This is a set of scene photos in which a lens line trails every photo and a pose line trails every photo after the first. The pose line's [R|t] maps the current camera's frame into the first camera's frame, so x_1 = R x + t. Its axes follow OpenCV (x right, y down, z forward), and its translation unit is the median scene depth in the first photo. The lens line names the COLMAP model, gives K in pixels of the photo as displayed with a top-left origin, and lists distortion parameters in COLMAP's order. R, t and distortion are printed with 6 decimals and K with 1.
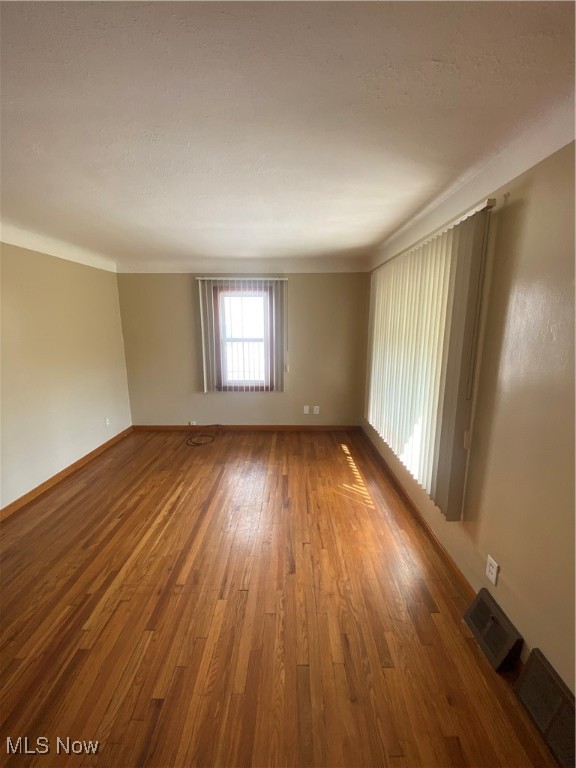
lens RADIAL K [[305.1, 0, 288.0], [0, 305.1, 384.0], [0, 0, 1]] dist [0.002796, -0.013476]
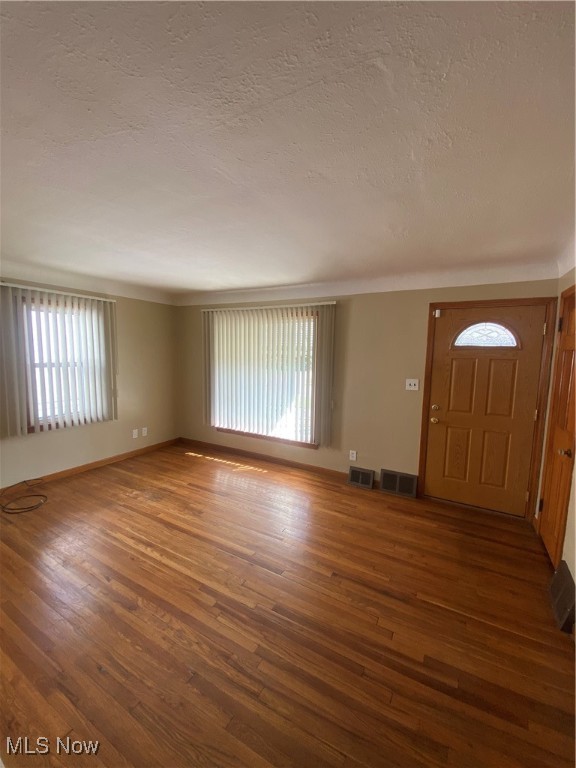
lens RADIAL K [[305.1, 0, 288.0], [0, 305.1, 384.0], [0, 0, 1]] dist [0.002796, -0.013476]
pose [[0.493897, -0.081036, 0.865736, -0.635963], [0.150038, 0.988656, 0.006946, -0.008152], [-0.856478, 0.126463, 0.500453, 0.080005]]
